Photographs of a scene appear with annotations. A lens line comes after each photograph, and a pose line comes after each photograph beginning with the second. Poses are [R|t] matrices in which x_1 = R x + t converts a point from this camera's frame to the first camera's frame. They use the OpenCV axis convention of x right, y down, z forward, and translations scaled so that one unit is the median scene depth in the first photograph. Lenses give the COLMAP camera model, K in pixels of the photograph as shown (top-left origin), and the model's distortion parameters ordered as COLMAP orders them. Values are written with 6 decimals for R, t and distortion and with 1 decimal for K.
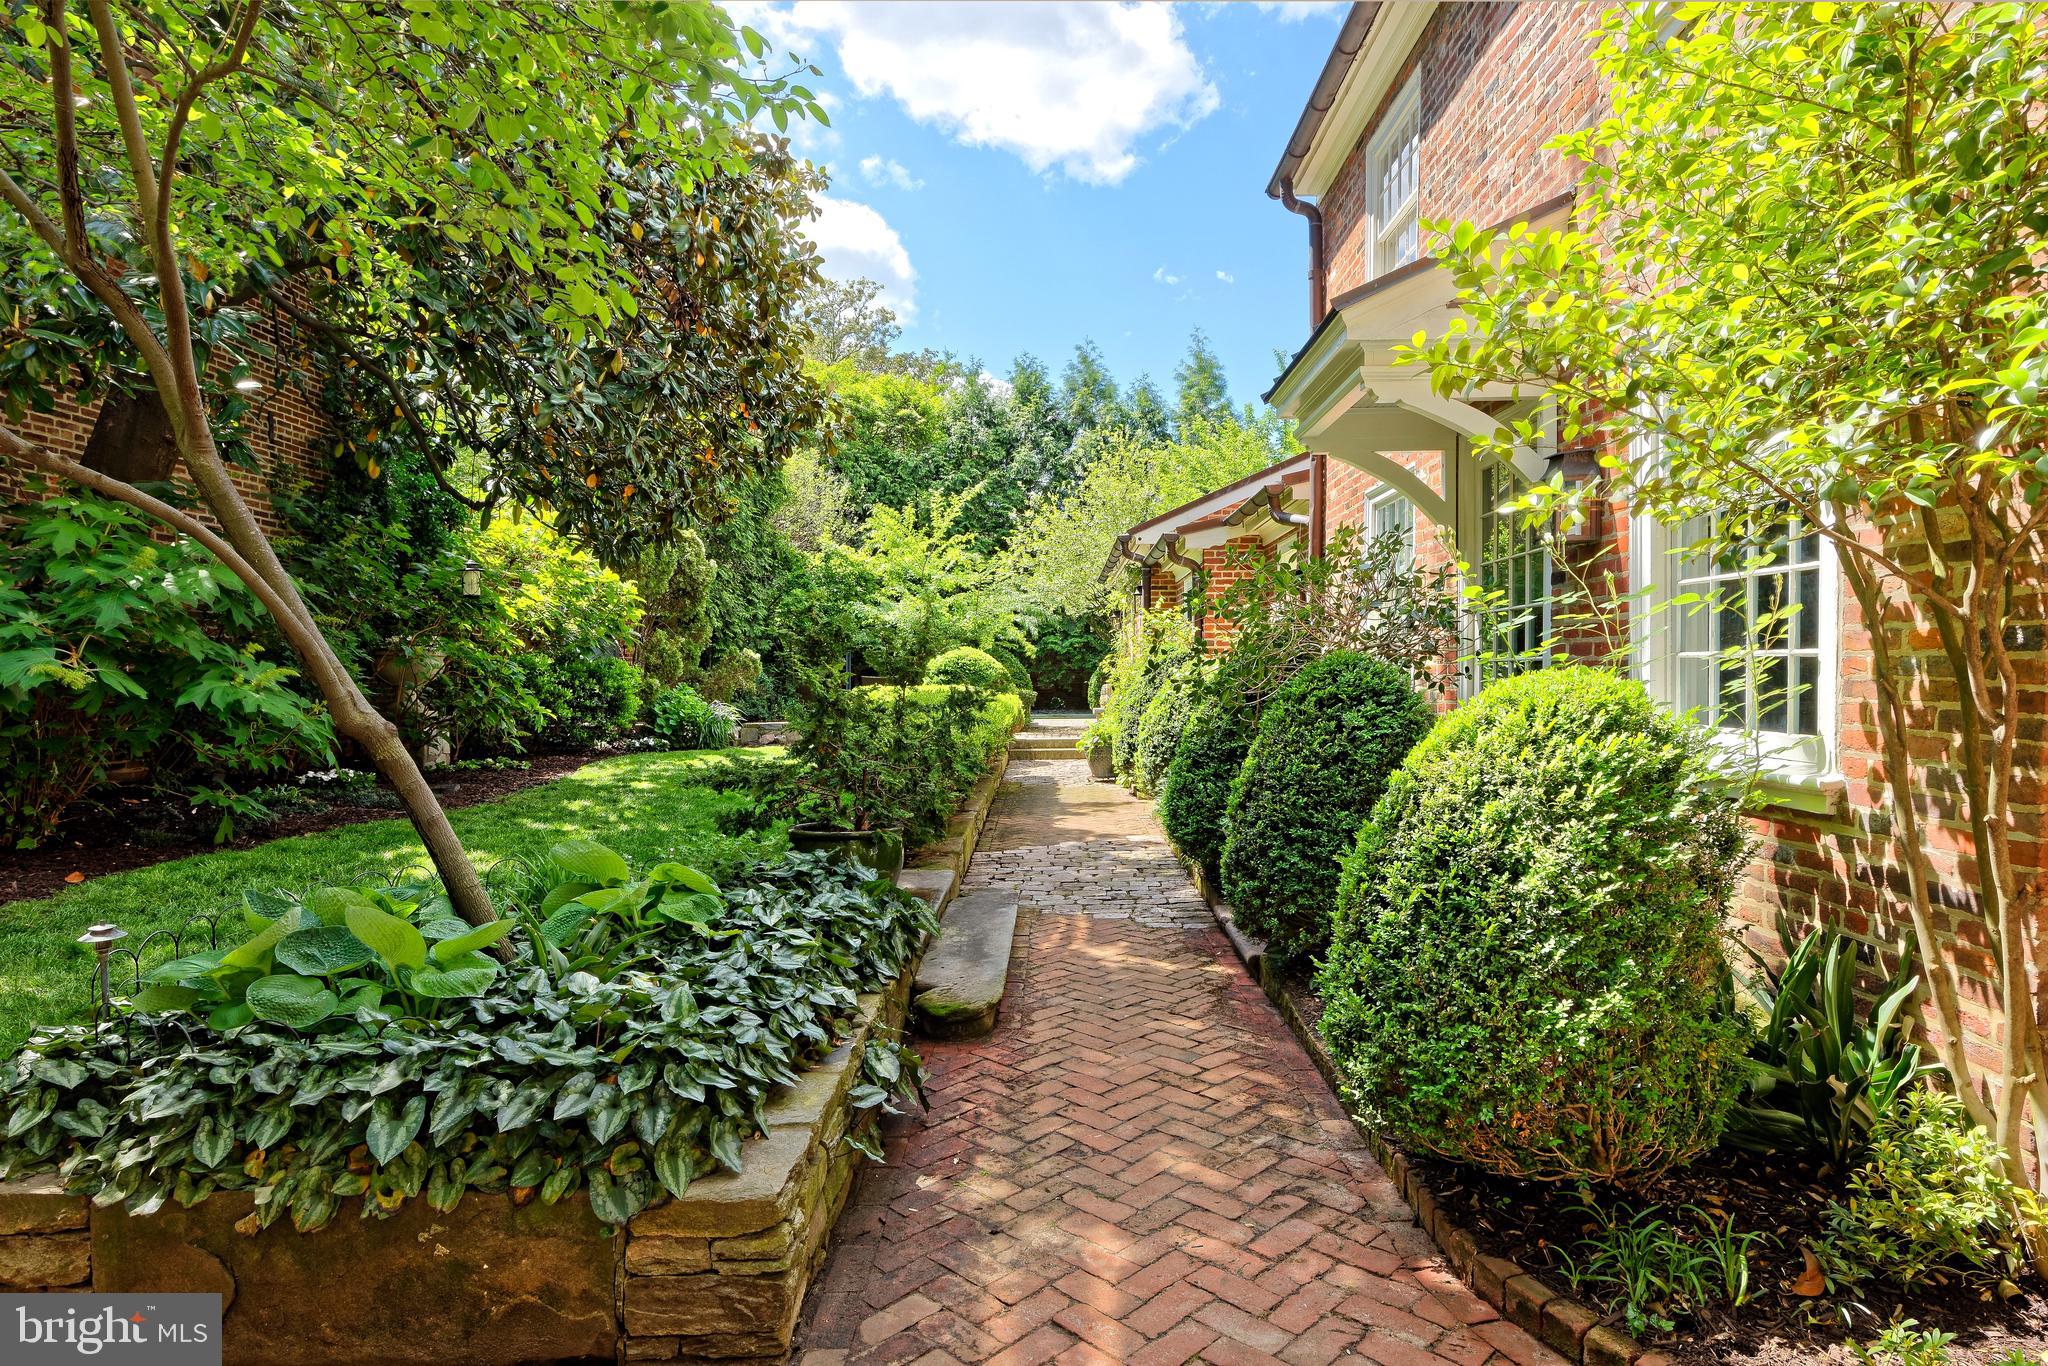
lens RADIAL K [[1147.3, 0, 1023.0], [0, 1147.3, 683.1], [0, 0, 1]] dist [-0.000905, -0.003001]
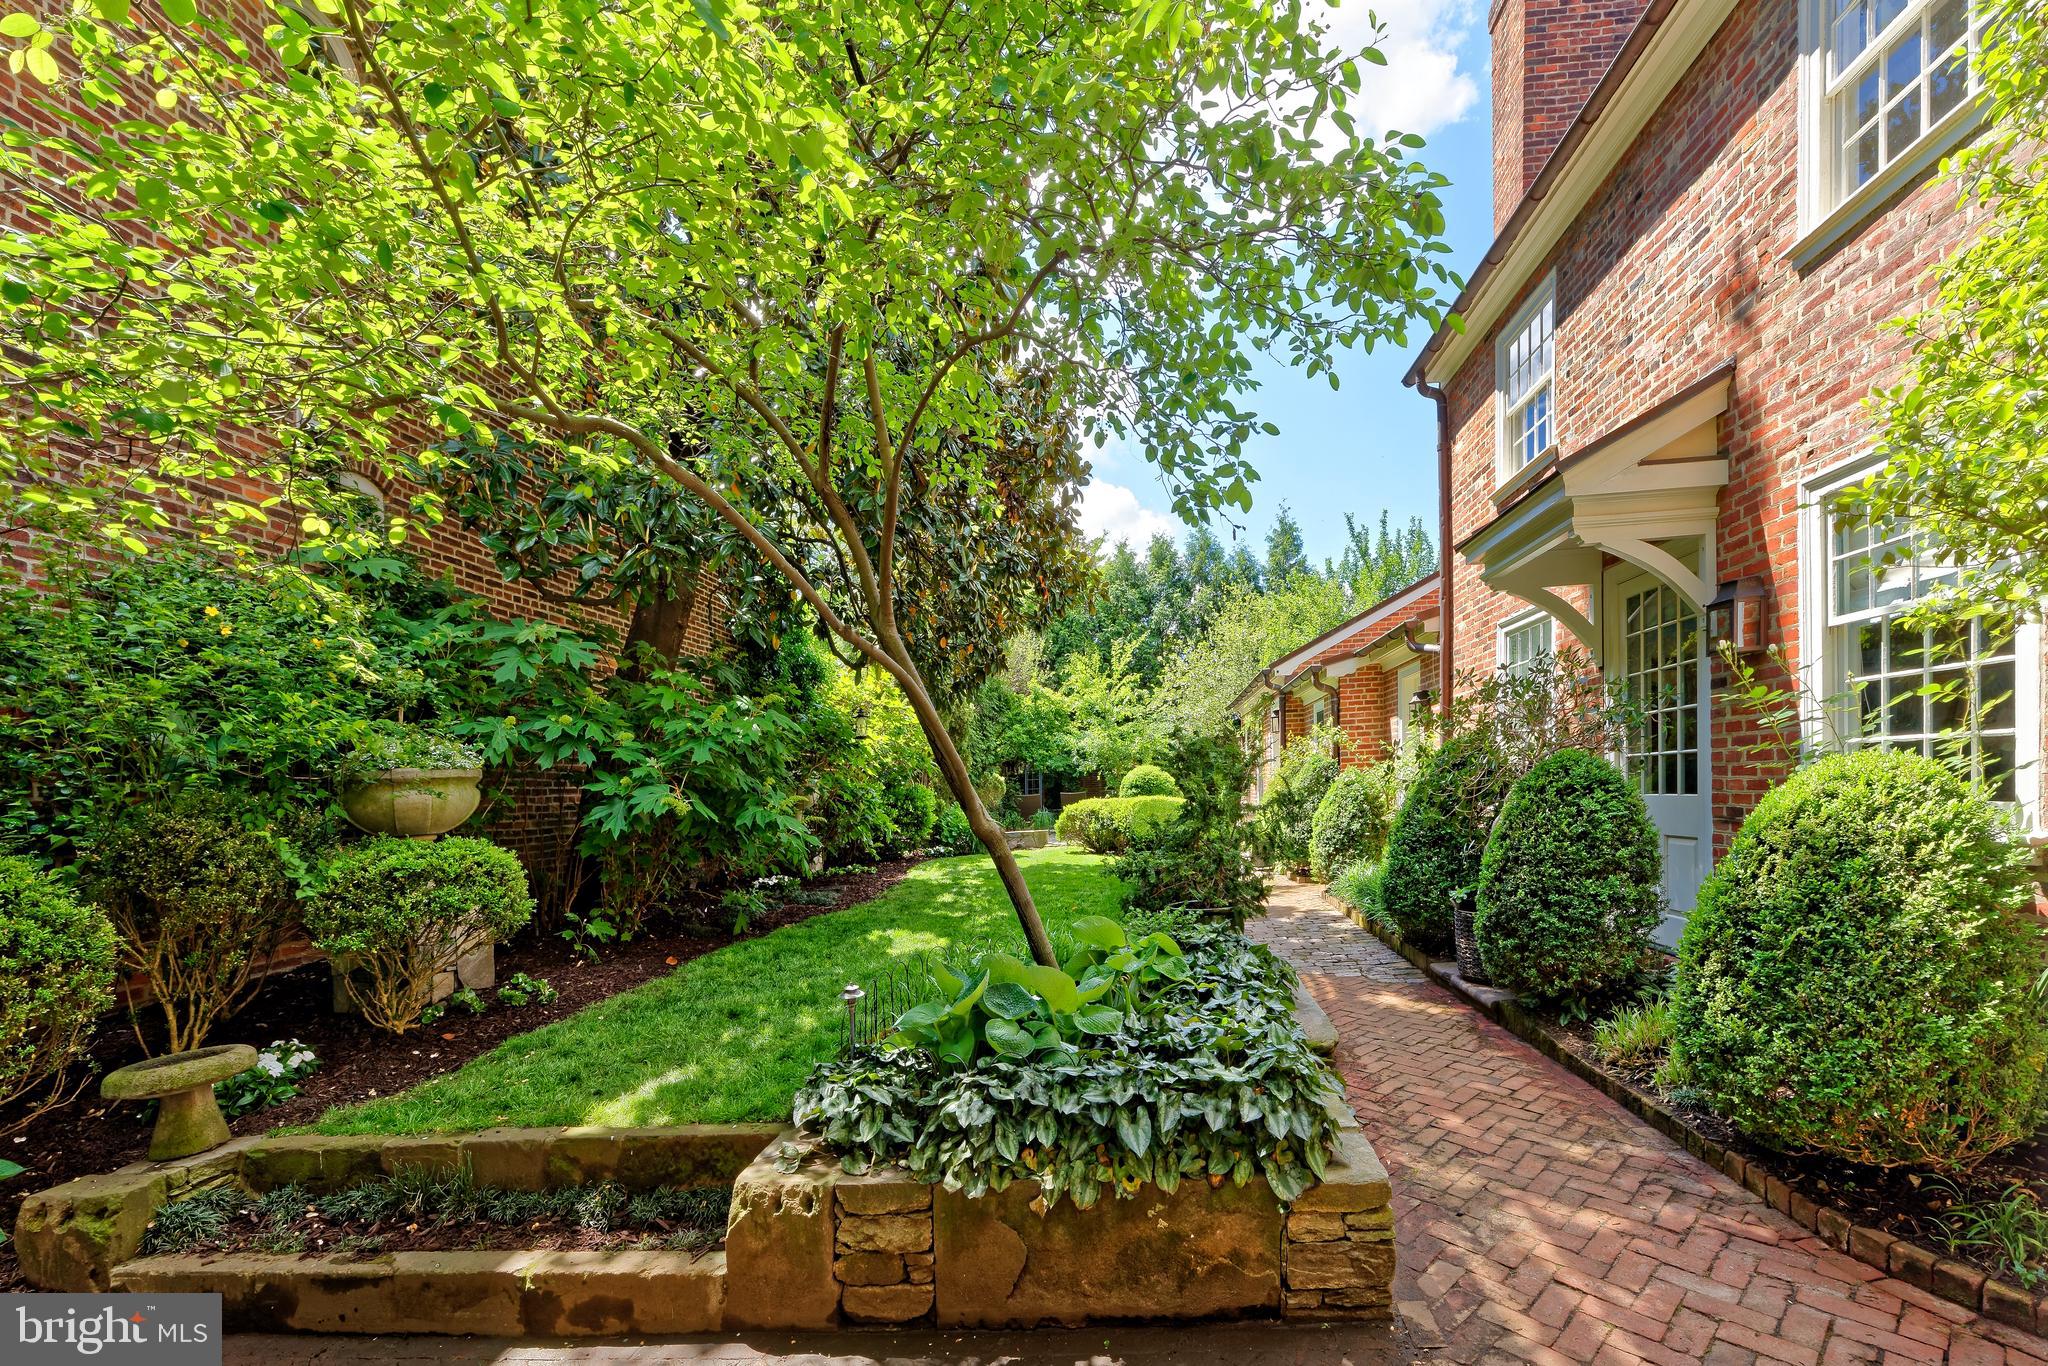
lens RADIAL K [[936.7, 0, 1067.3], [0, 936.7, 795.8], [0, 0, 1]] dist [-0.001168, -0.000047]
pose [[0.997697, -0.041204, -0.053881, -0.322675], [0.041077, 0.999150, -0.003475, 0.004212], [0.053978, 0.001254, 0.998541, -0.043179]]
